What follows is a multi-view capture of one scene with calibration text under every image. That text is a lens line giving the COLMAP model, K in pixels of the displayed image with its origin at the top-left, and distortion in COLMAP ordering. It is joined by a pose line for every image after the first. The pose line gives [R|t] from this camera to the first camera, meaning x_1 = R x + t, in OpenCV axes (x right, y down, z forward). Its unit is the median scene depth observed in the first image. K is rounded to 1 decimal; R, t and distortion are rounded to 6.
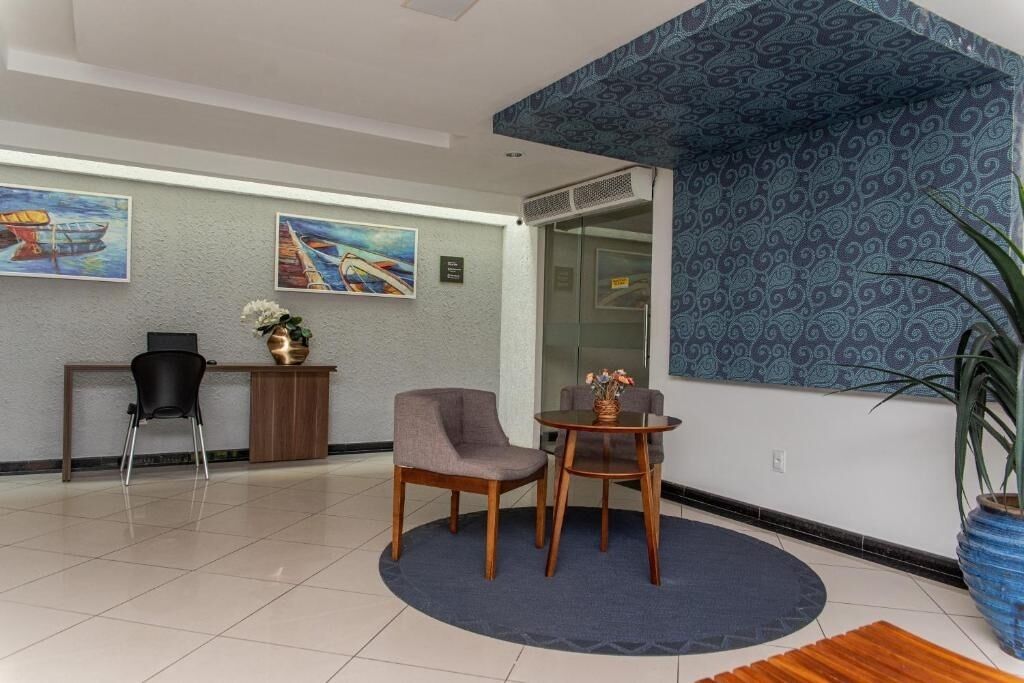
lens RADIAL K [[679.8, 0, 510.9], [0, 679.8, 338.9], [0, 0, 1]] dist [-0.002722, -0.005688]
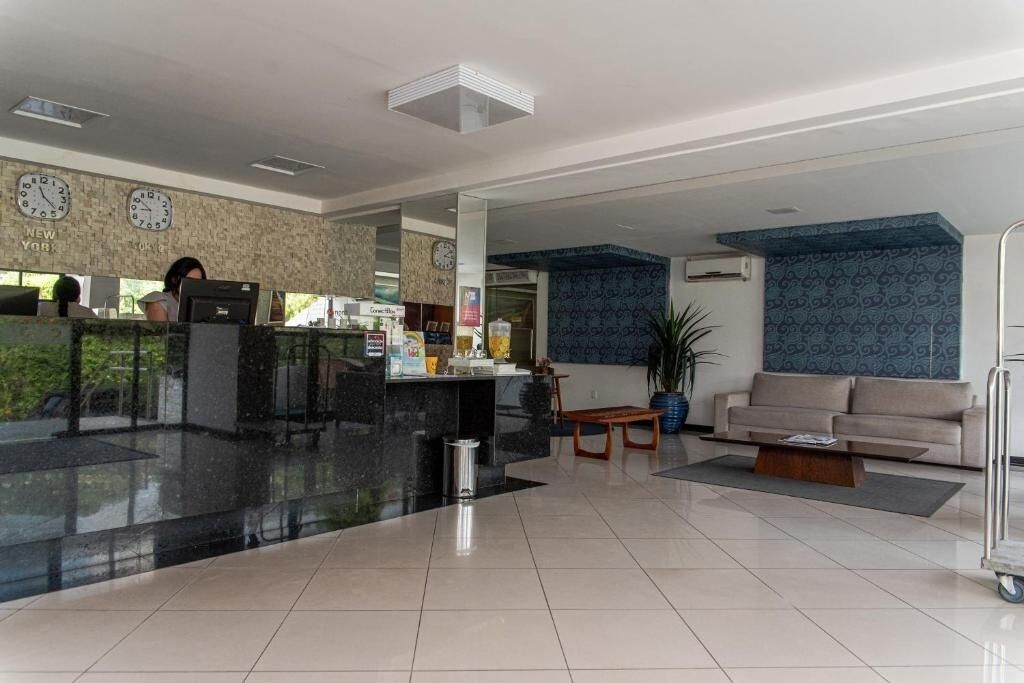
lens RADIAL K [[679.8, 0, 511.8], [0, 679.8, 342.2], [0, 0, 1]] dist [-0.002722, -0.005688]
pose [[0.948541, -0.003268, 0.316637, -0.708190], [0.003076, 0.999995, 0.001106, -0.018919], [-0.316639, -0.000075, 0.948546, -1.328033]]
